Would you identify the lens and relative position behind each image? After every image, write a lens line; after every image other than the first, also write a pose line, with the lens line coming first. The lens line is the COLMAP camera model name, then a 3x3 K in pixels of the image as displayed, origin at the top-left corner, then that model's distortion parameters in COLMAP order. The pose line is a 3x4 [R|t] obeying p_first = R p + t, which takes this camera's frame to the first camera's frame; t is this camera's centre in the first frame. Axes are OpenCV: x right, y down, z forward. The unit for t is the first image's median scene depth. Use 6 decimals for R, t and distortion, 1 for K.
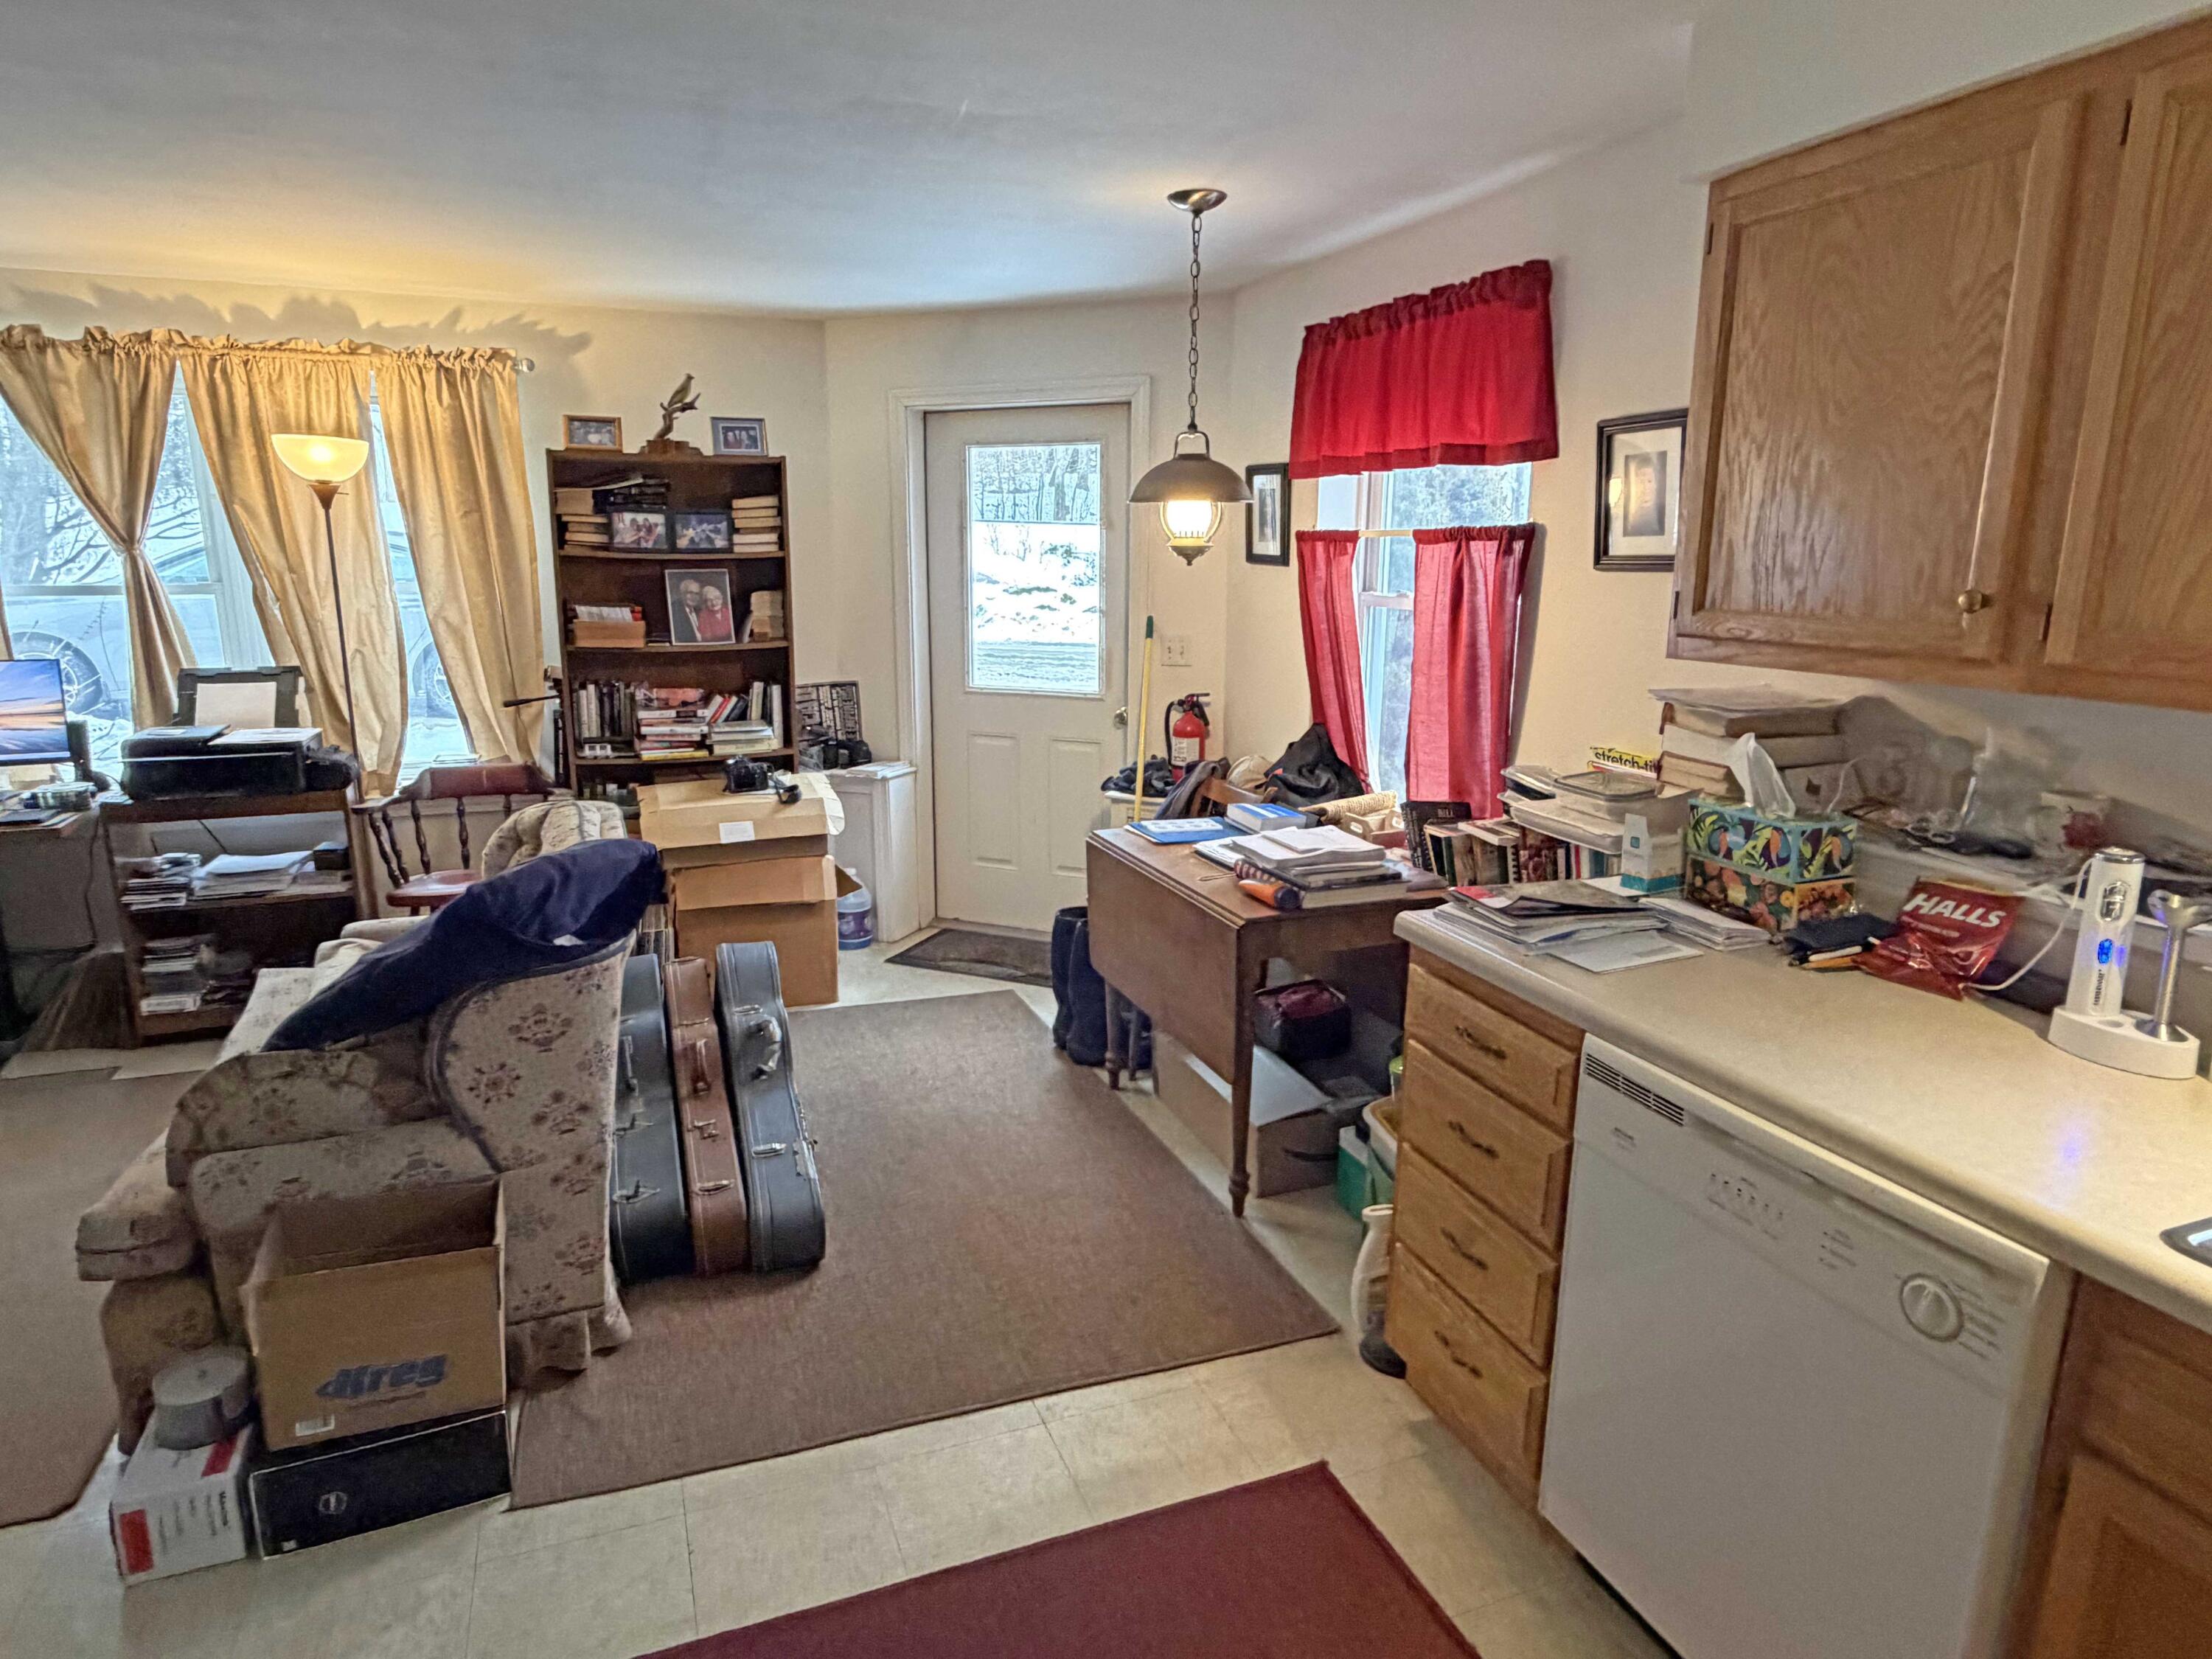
lens RADIAL K [[1279.5, 0, 1094.3], [0, 1279.5, 844.1], [0, 0, 1]] dist [-0.000737, 0.001875]
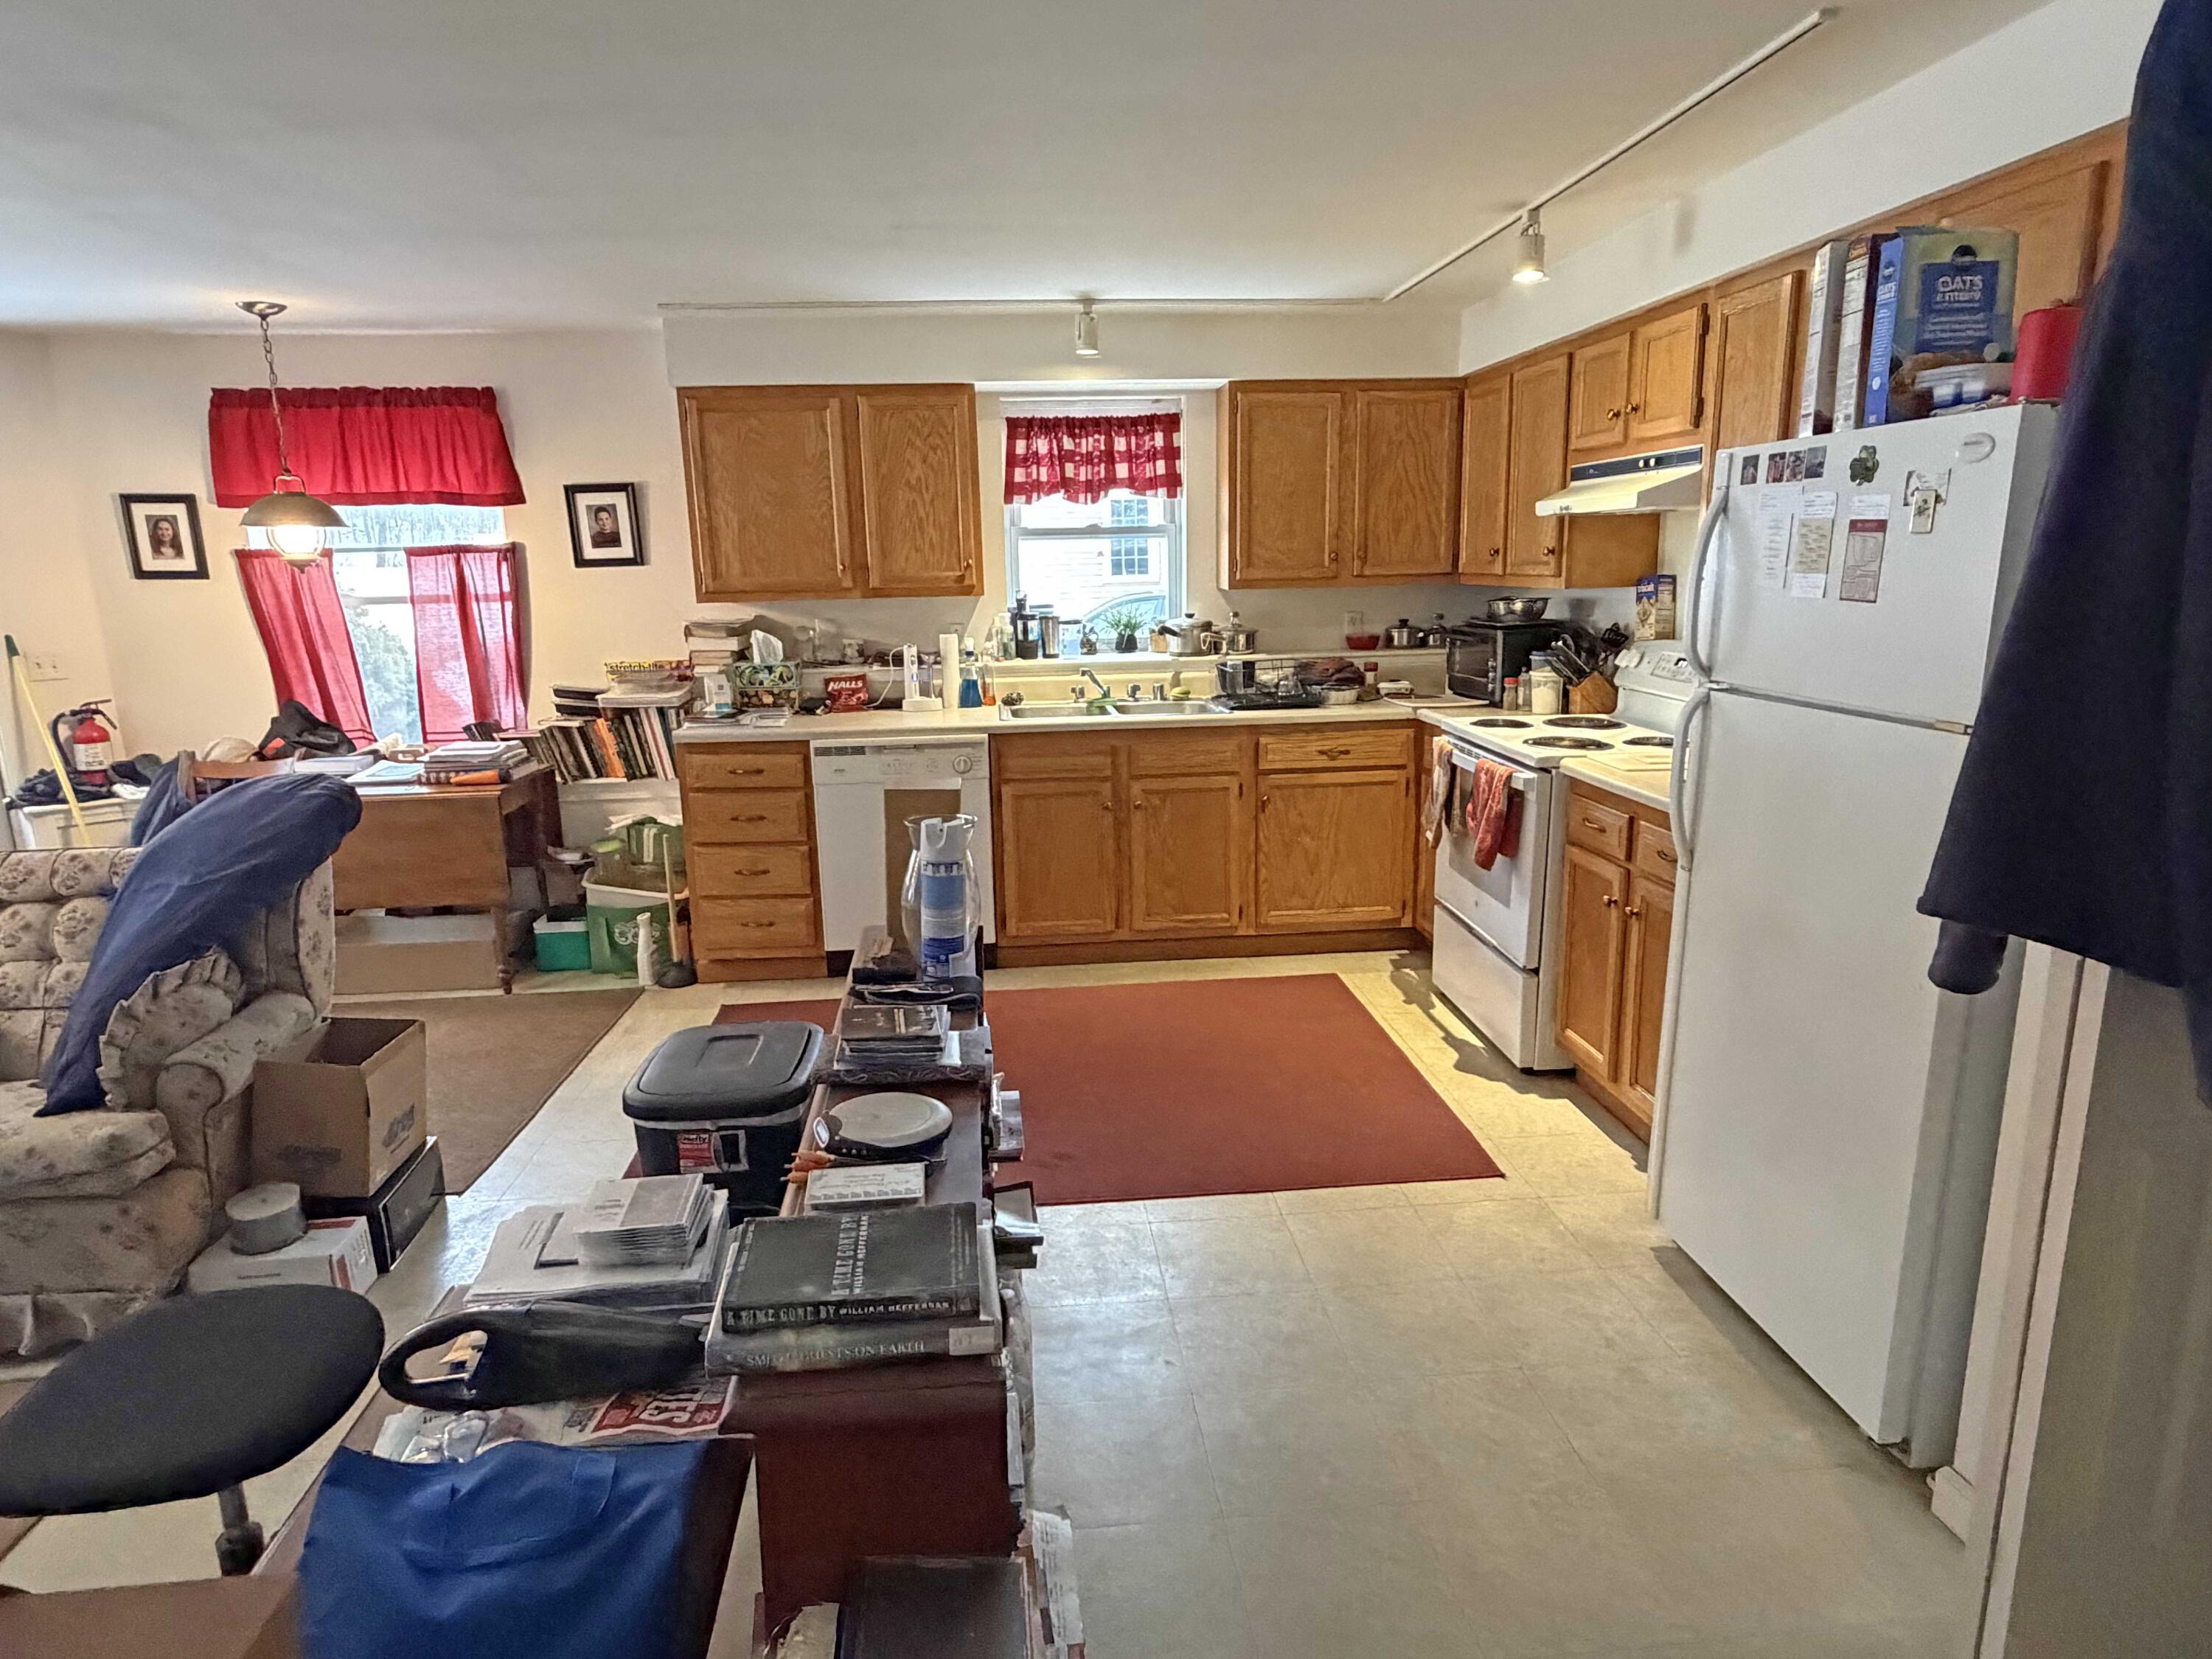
lens RADIAL K [[1279.5, 0, 1111.6], [0, 1279.5, 836.2], [0, 0, 1]] dist [-0.000737, 0.001875]
pose [[0.271649, -0.215654, 0.937923, -0.753627], [0.241789, 0.958605, 0.150380, 0.037899], [-0.931528, 0.185929, 0.312547, -0.123003]]
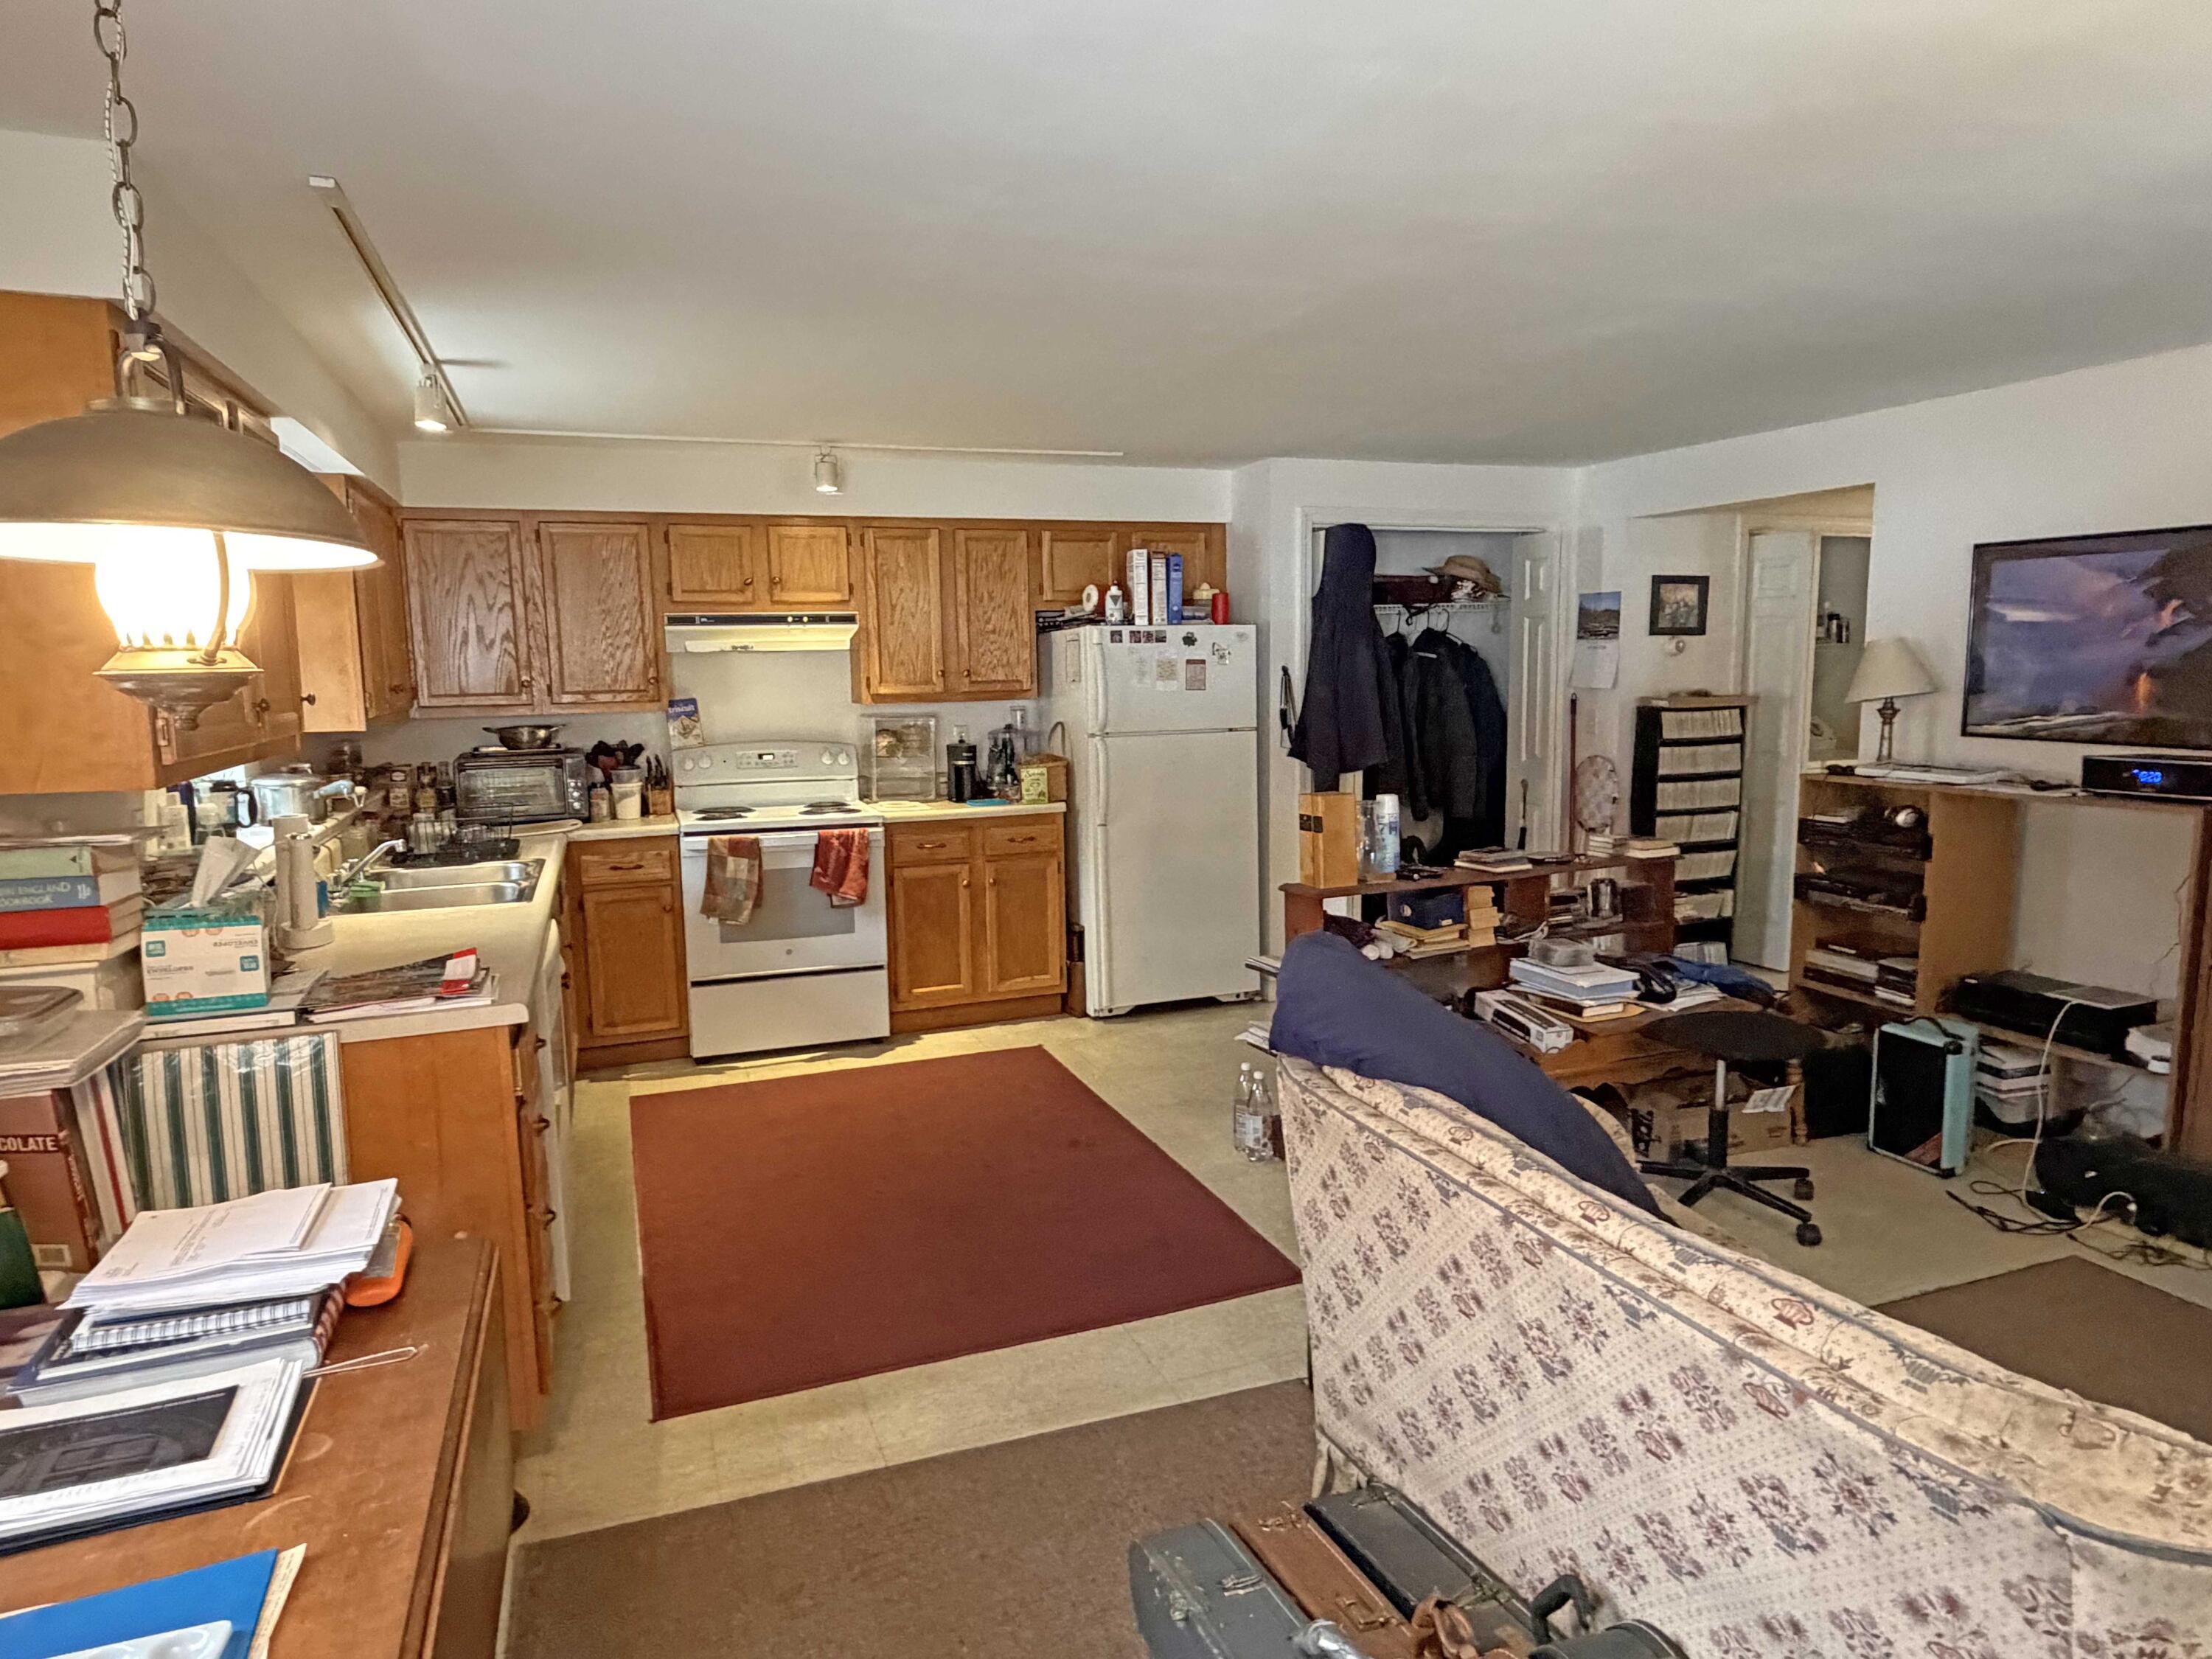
lens RADIAL K [[1279.5, 0, 1098.2], [0, 1279.5, 811.4], [0, 0, 1]] dist [-0.000737, 0.001875]
pose [[-0.999608, 0.010655, 0.025883, 0.134236], [0.019121, 0.935265, 0.353431, -0.368546], [-0.020442, 0.353787, -0.935103, 1.468204]]
